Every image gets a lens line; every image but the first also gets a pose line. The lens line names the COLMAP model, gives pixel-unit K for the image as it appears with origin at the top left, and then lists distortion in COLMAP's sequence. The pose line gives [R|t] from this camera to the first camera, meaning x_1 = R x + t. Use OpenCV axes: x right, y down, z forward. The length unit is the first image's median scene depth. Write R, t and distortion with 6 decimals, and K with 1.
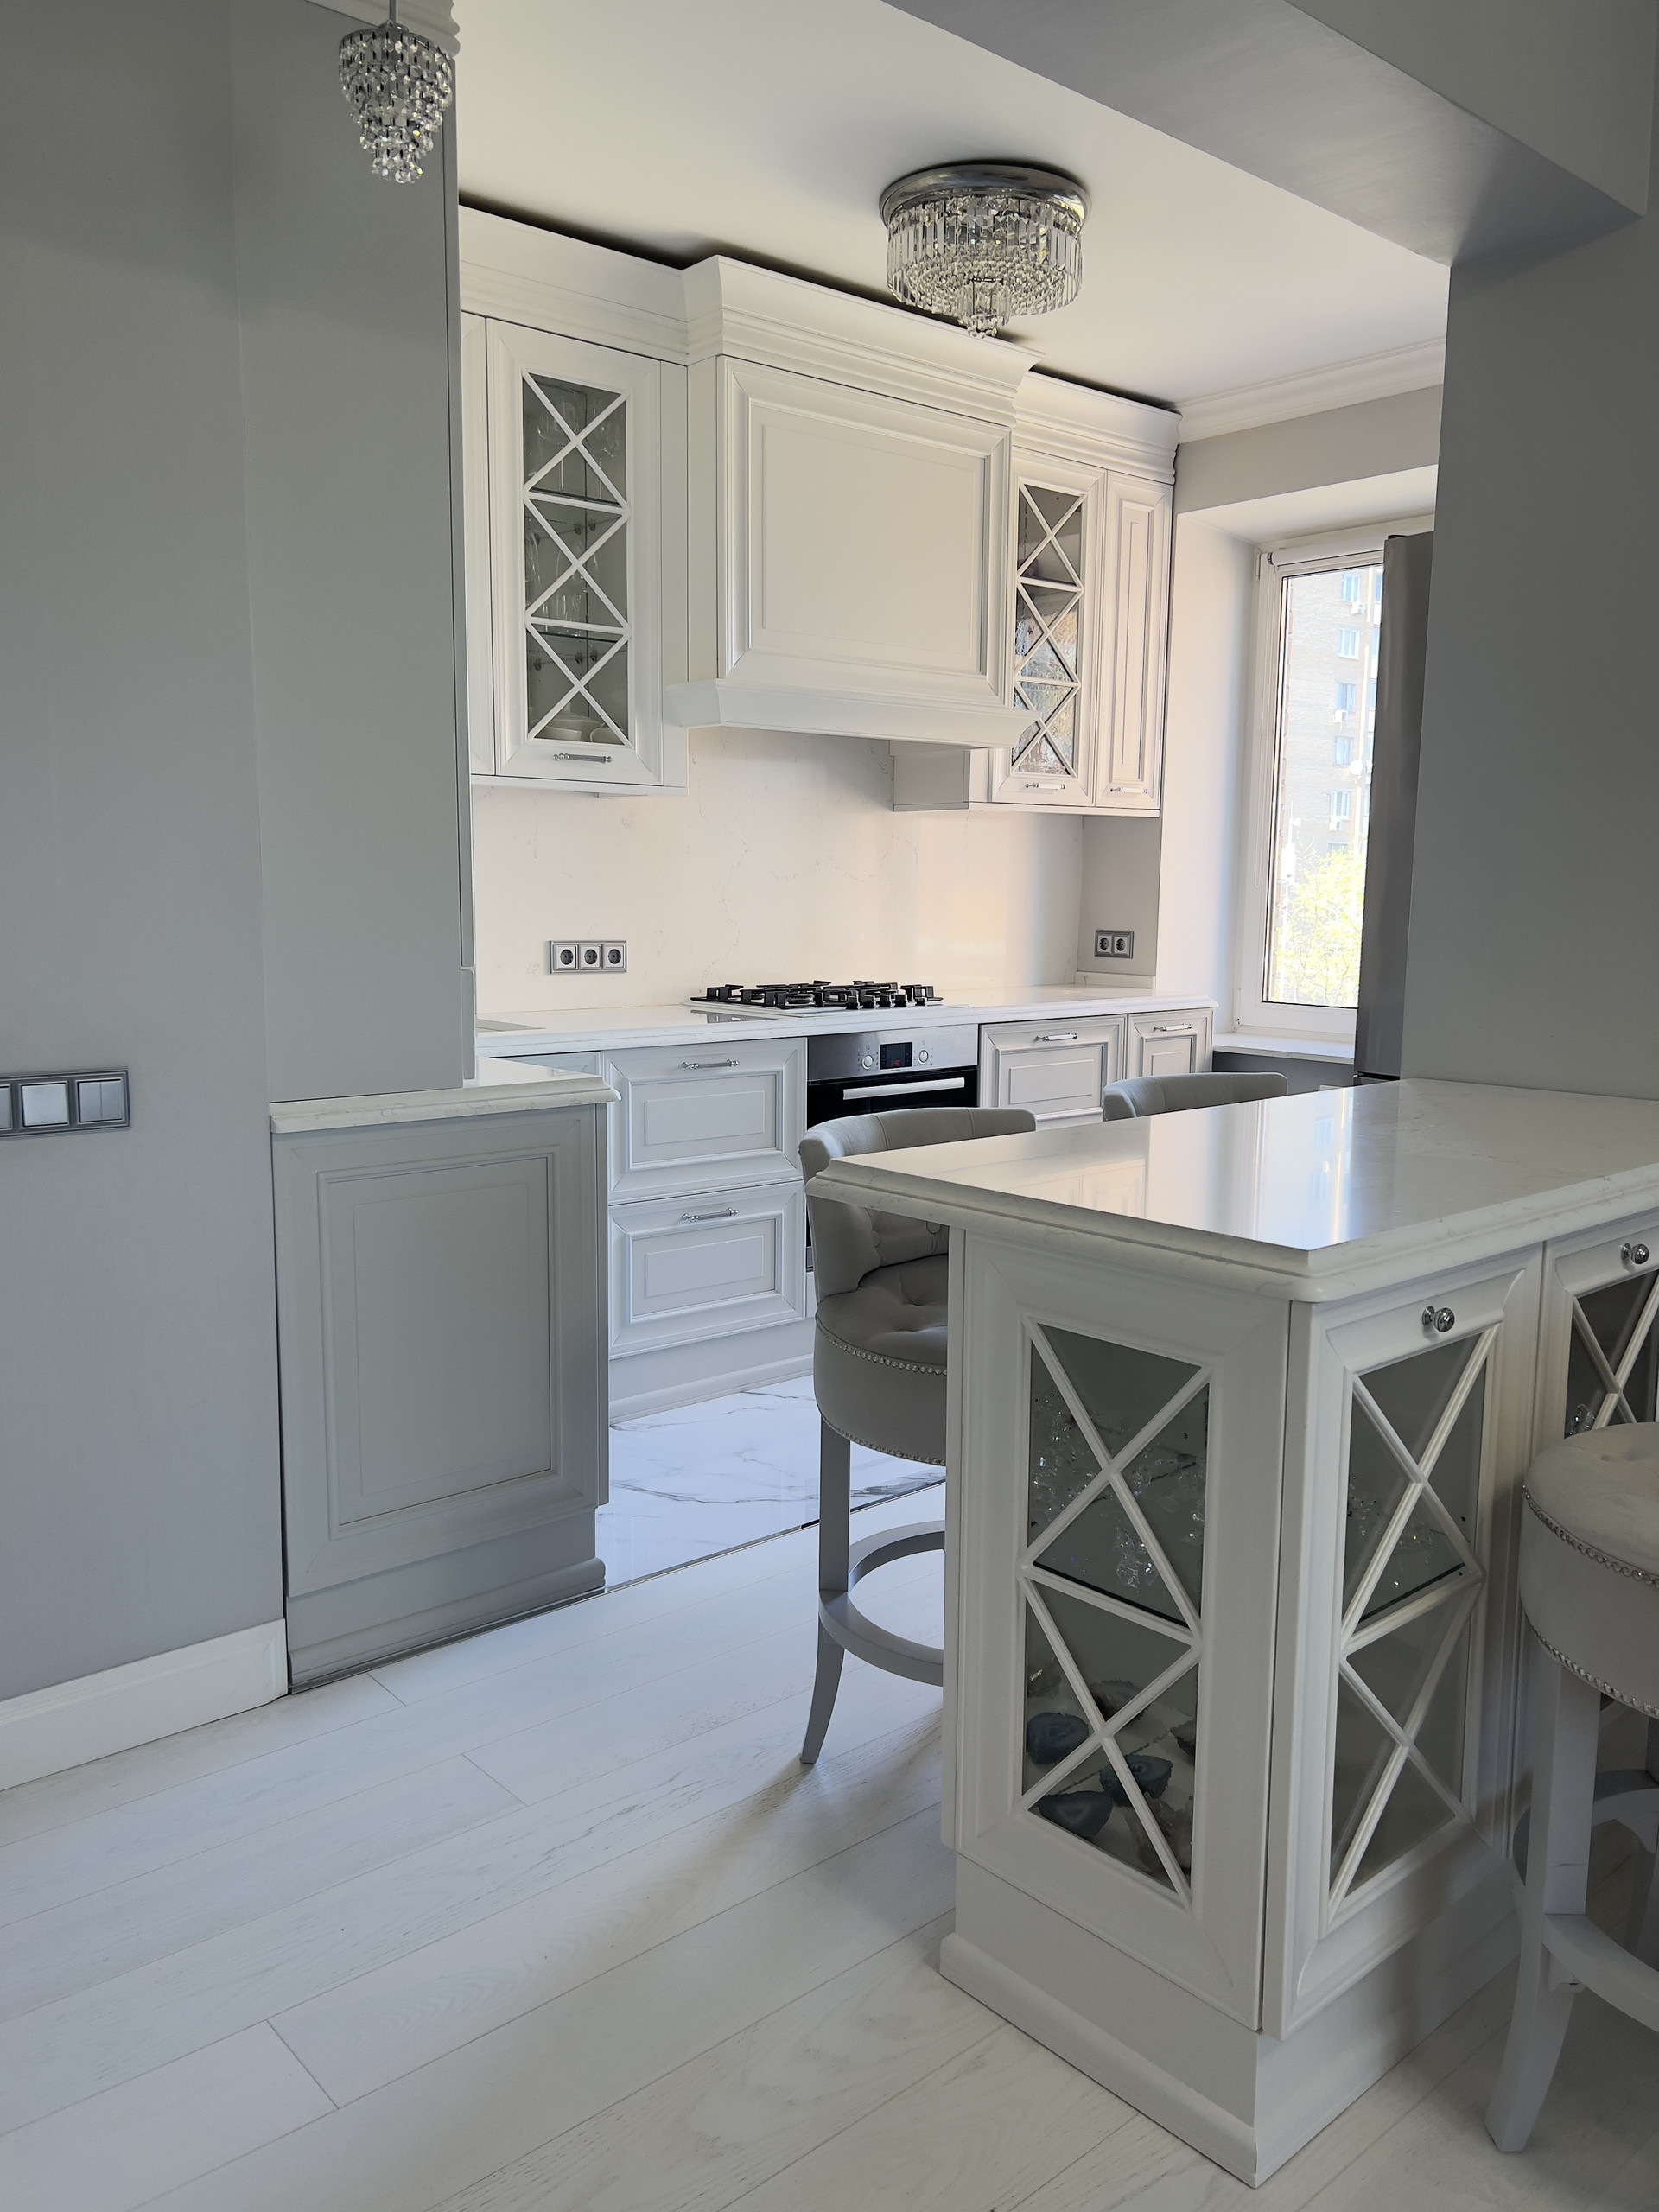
lens RADIAL K [[1654.5, 0, 841.2], [0, 1654.5, 1128.3], [0, 0, 1]] dist [0.028972, -0.024024]
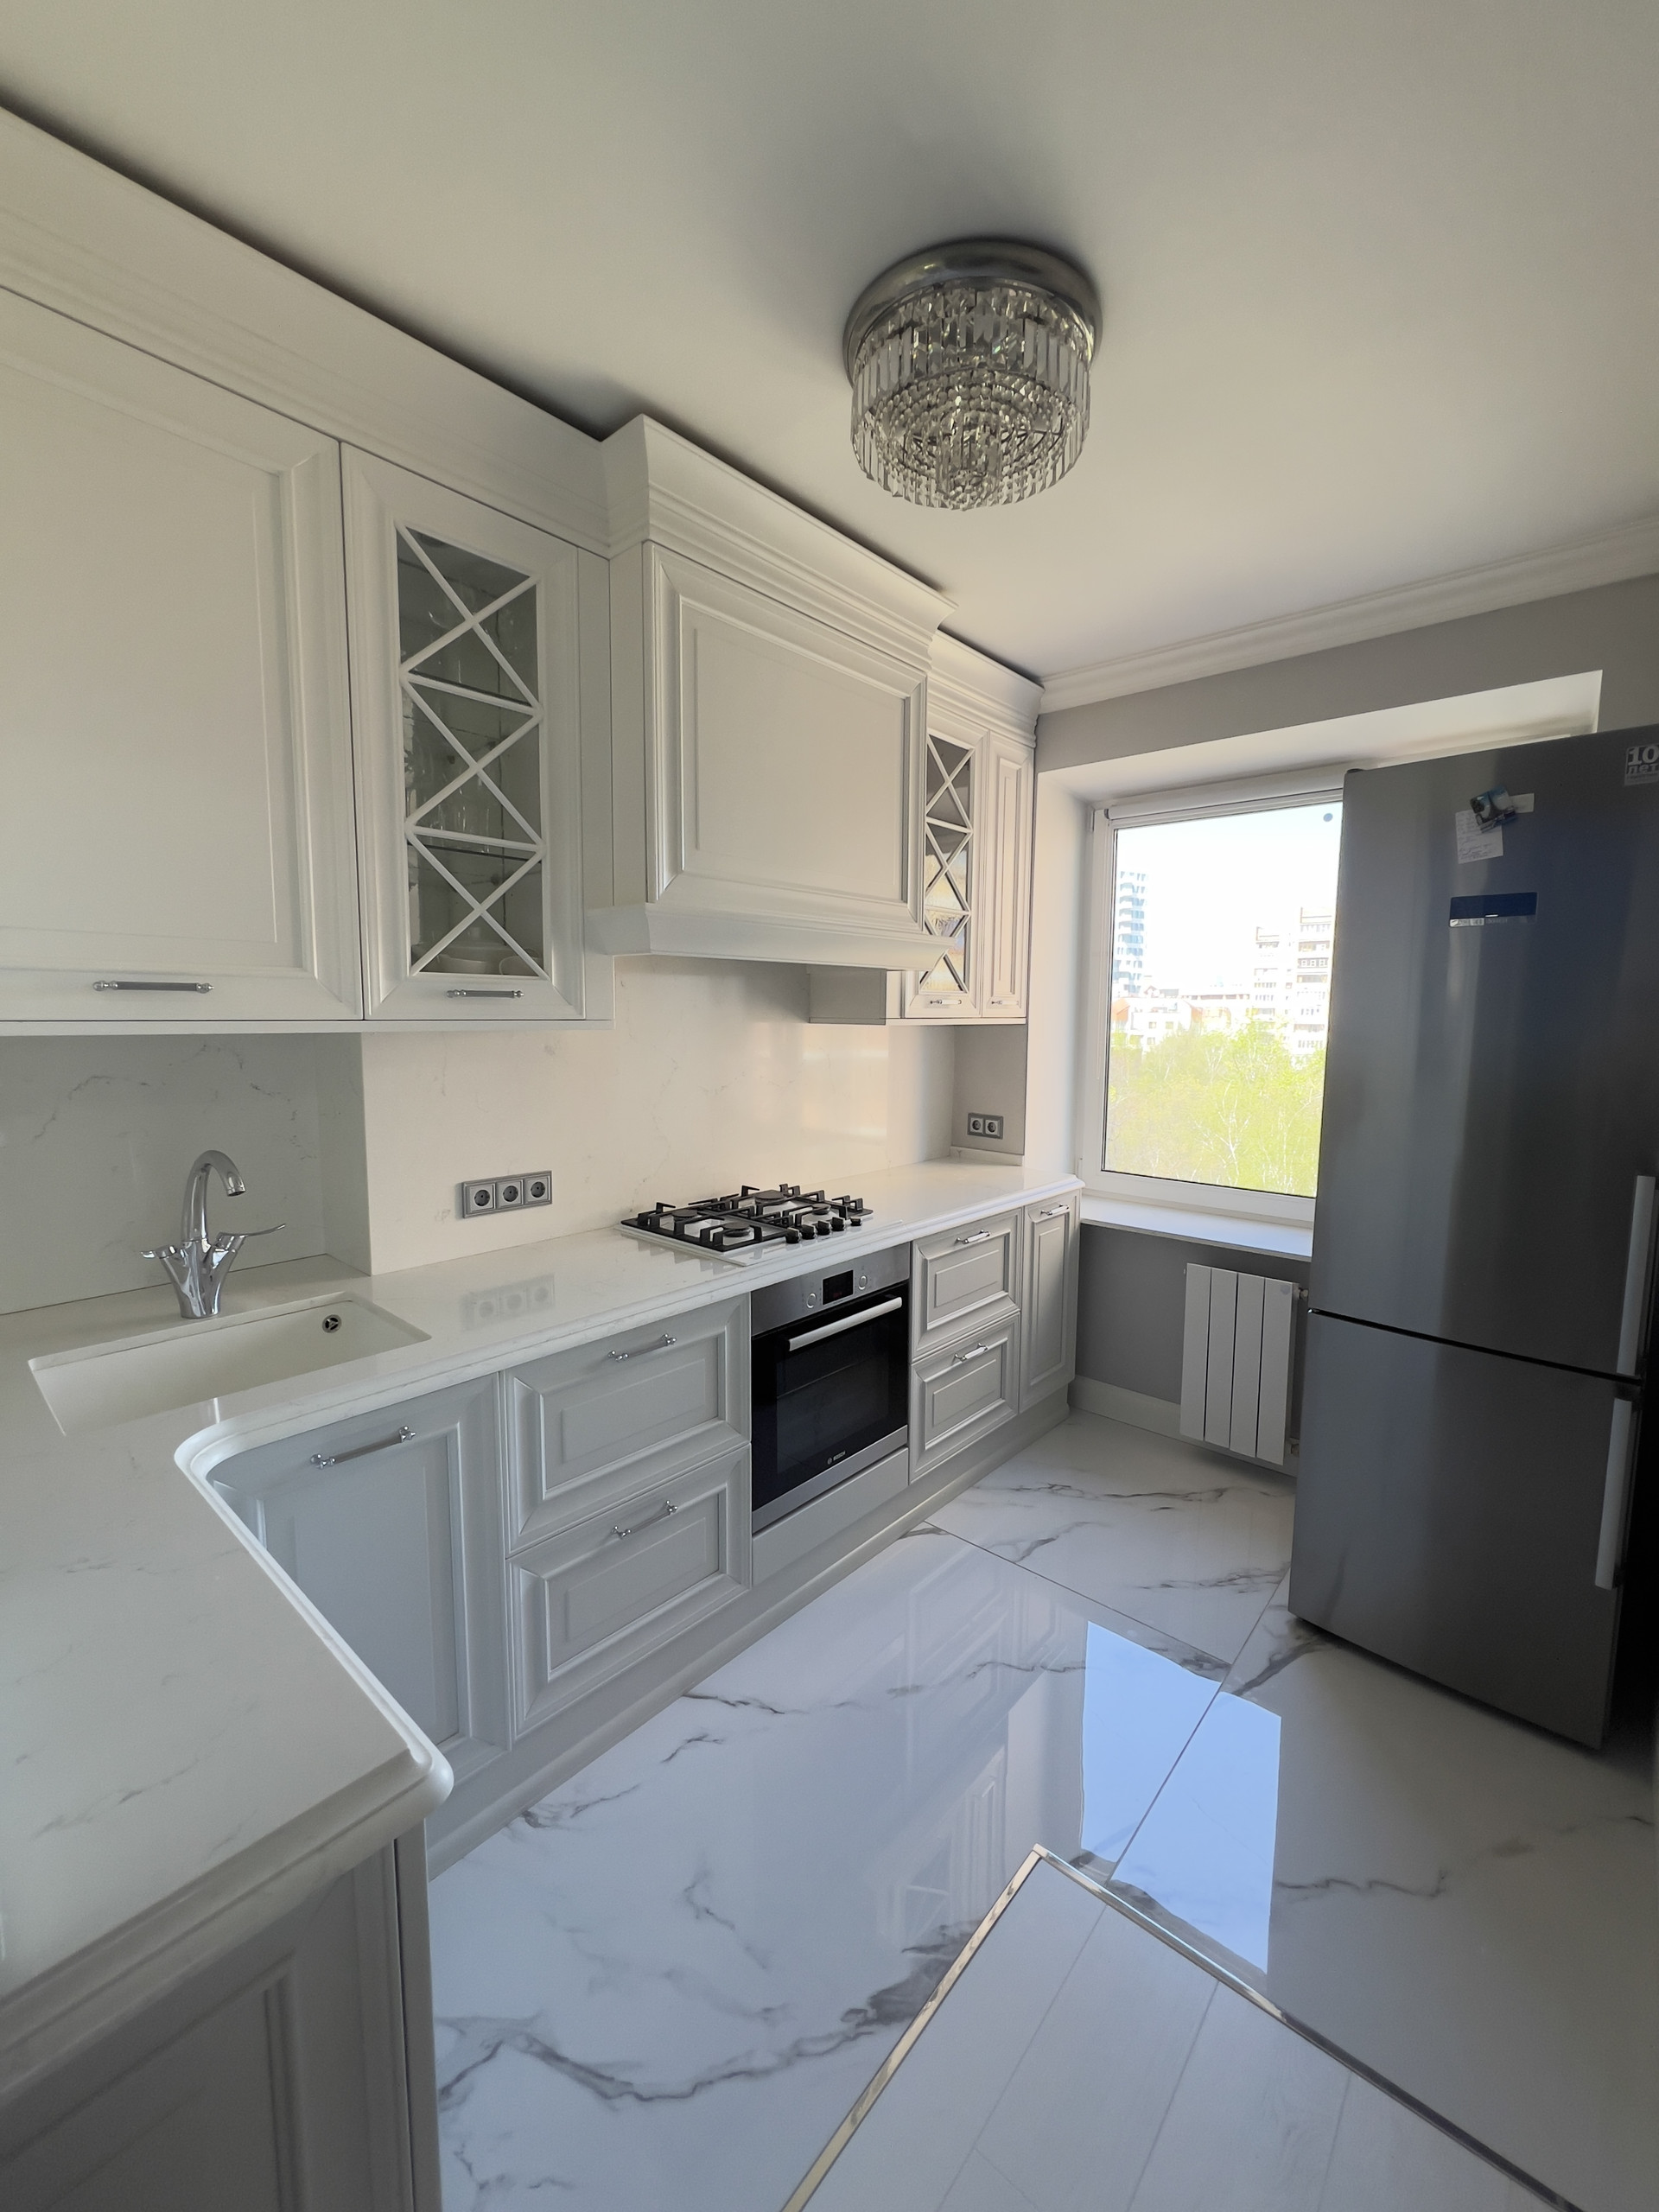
lens RADIAL K [[898.7, 0, 840.2], [0, 898.7, 1092.4], [0, 0, 1]] dist [0.000023, -0.000334]
pose [[0.989785, -0.015995, 0.141667, -0.037631], [0.024356, 0.998049, -0.057480, -0.125423], [-0.140471, 0.060344, 0.988244, 0.462970]]
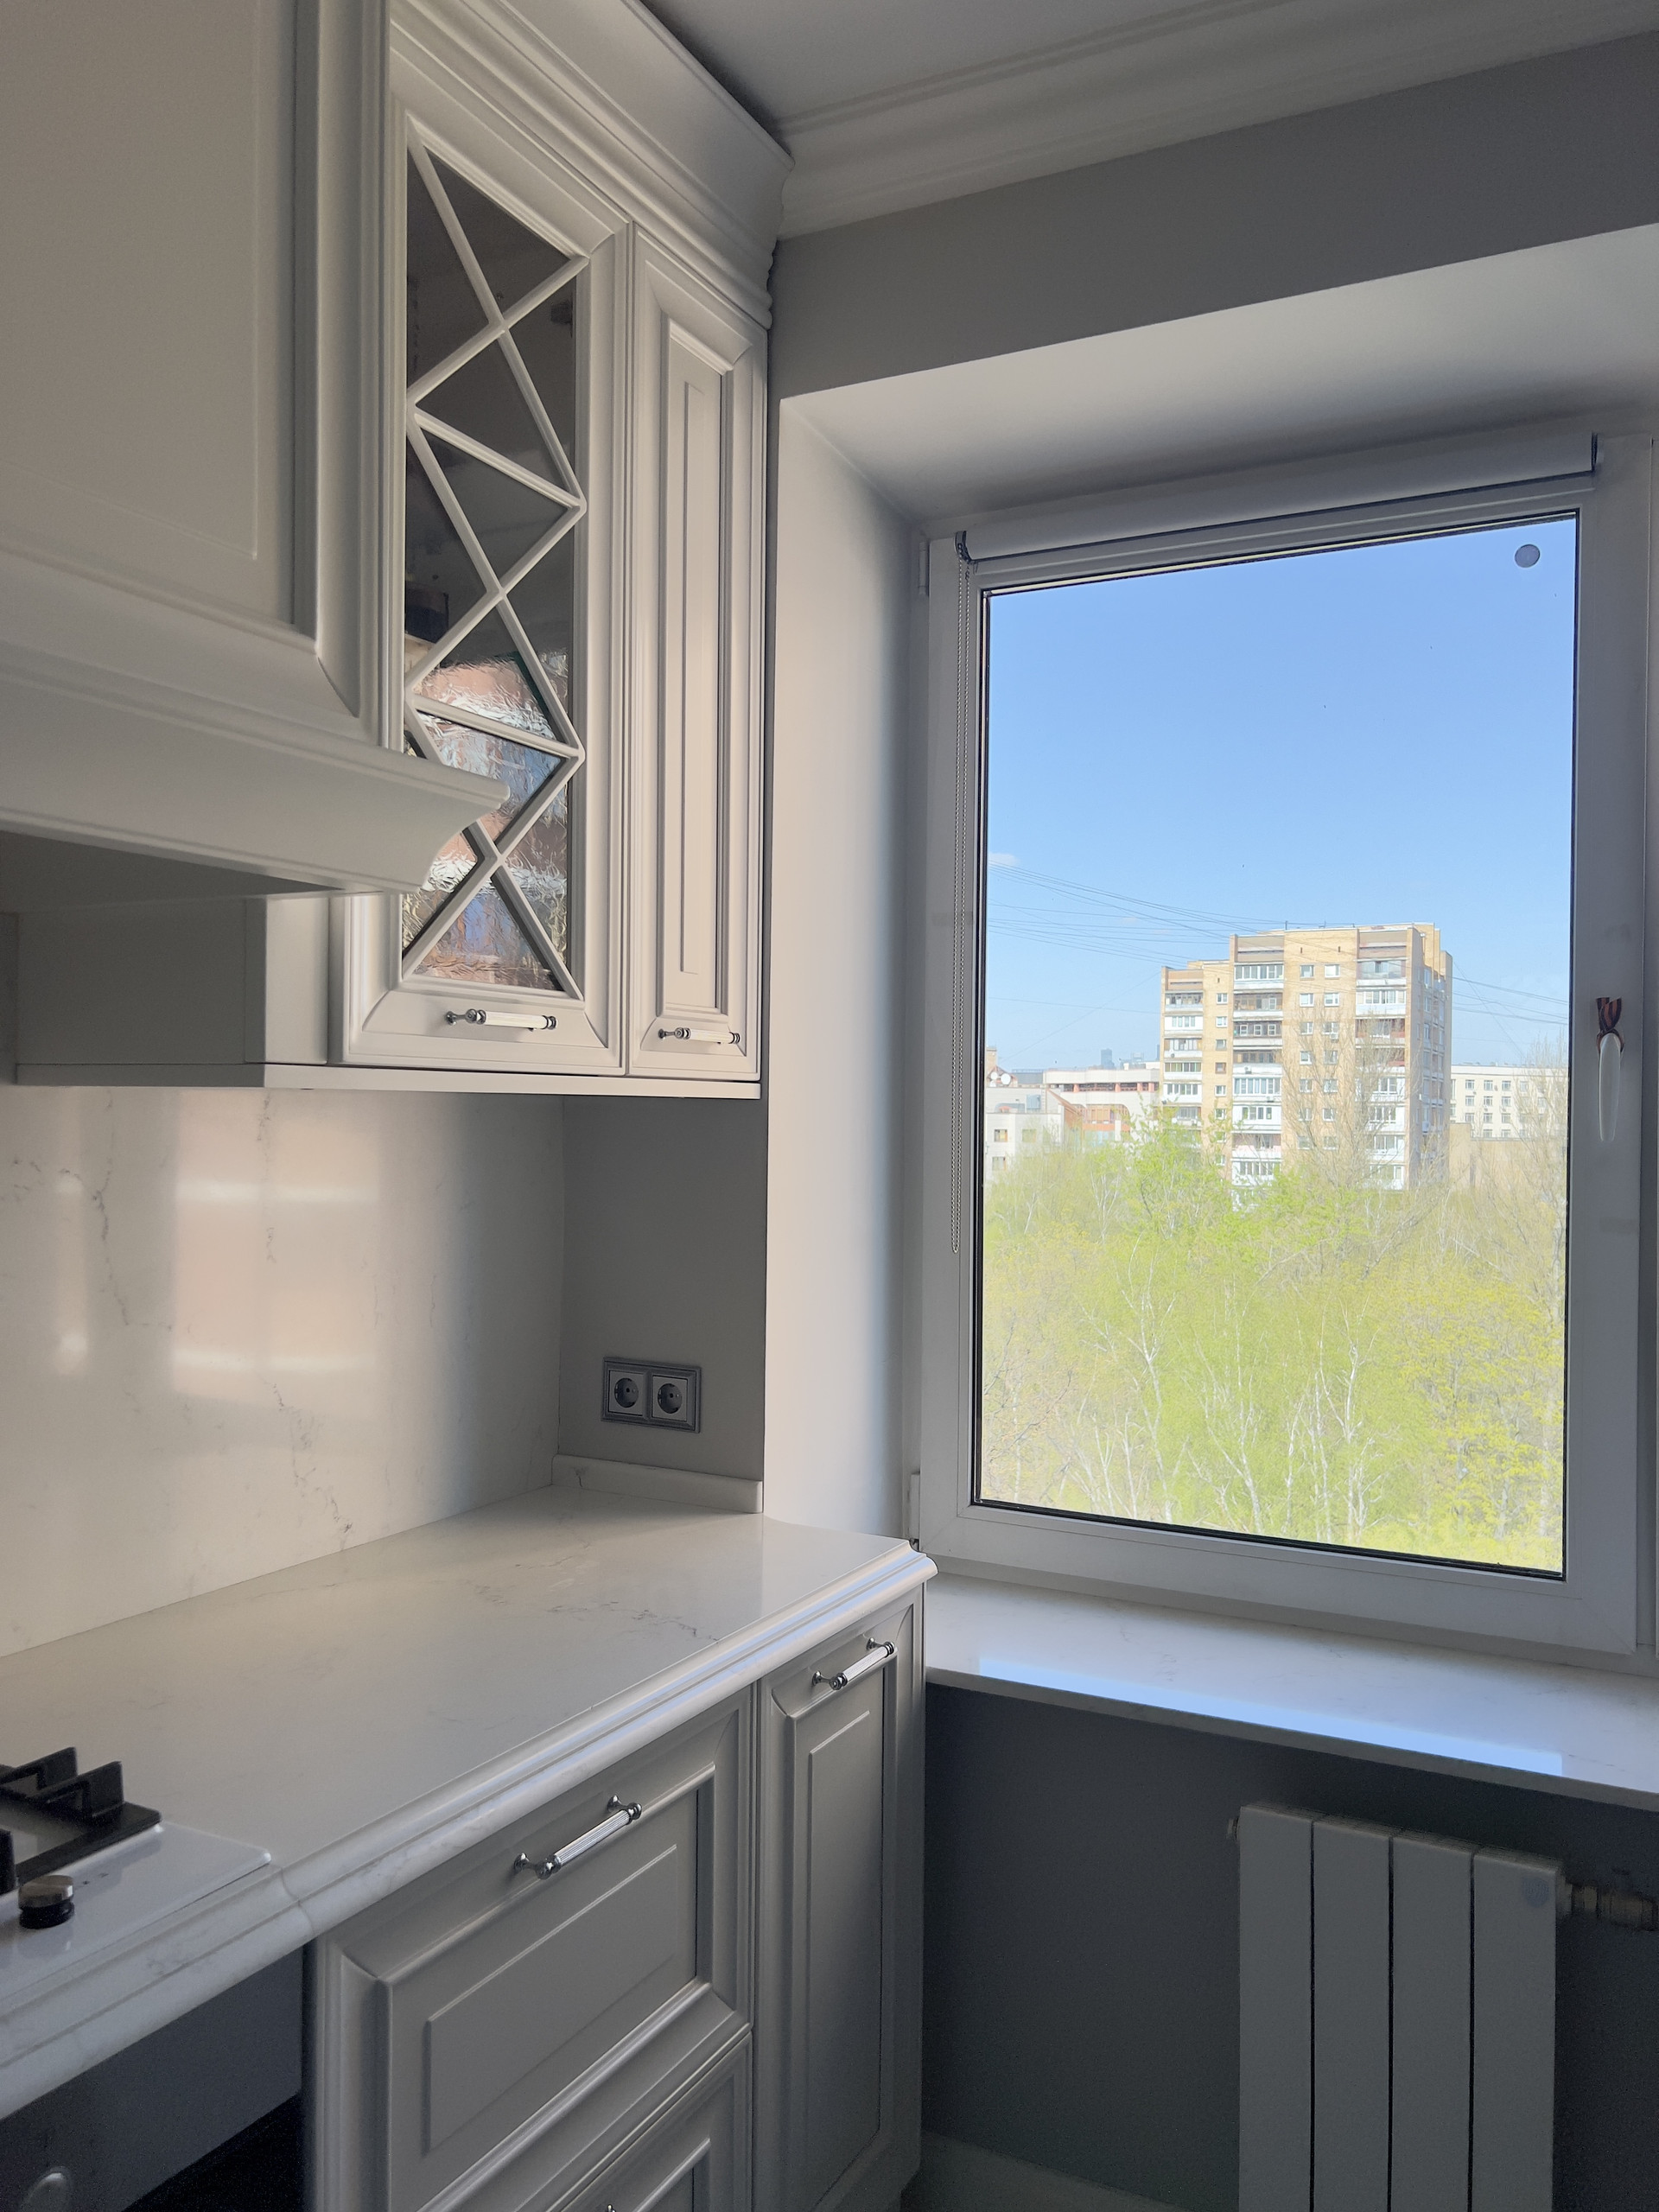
lens RADIAL K [[1654.5, 0, 817.3], [0, 1654.5, 1107.0], [0, 0, 1]] dist [0.028972, -0.024024]
pose [[0.932749, -0.001734, 0.360521, 0.066717], [0.056474, 0.988346, -0.141357, -0.151171], [-0.356075, 0.152211, 0.921977, 0.733998]]
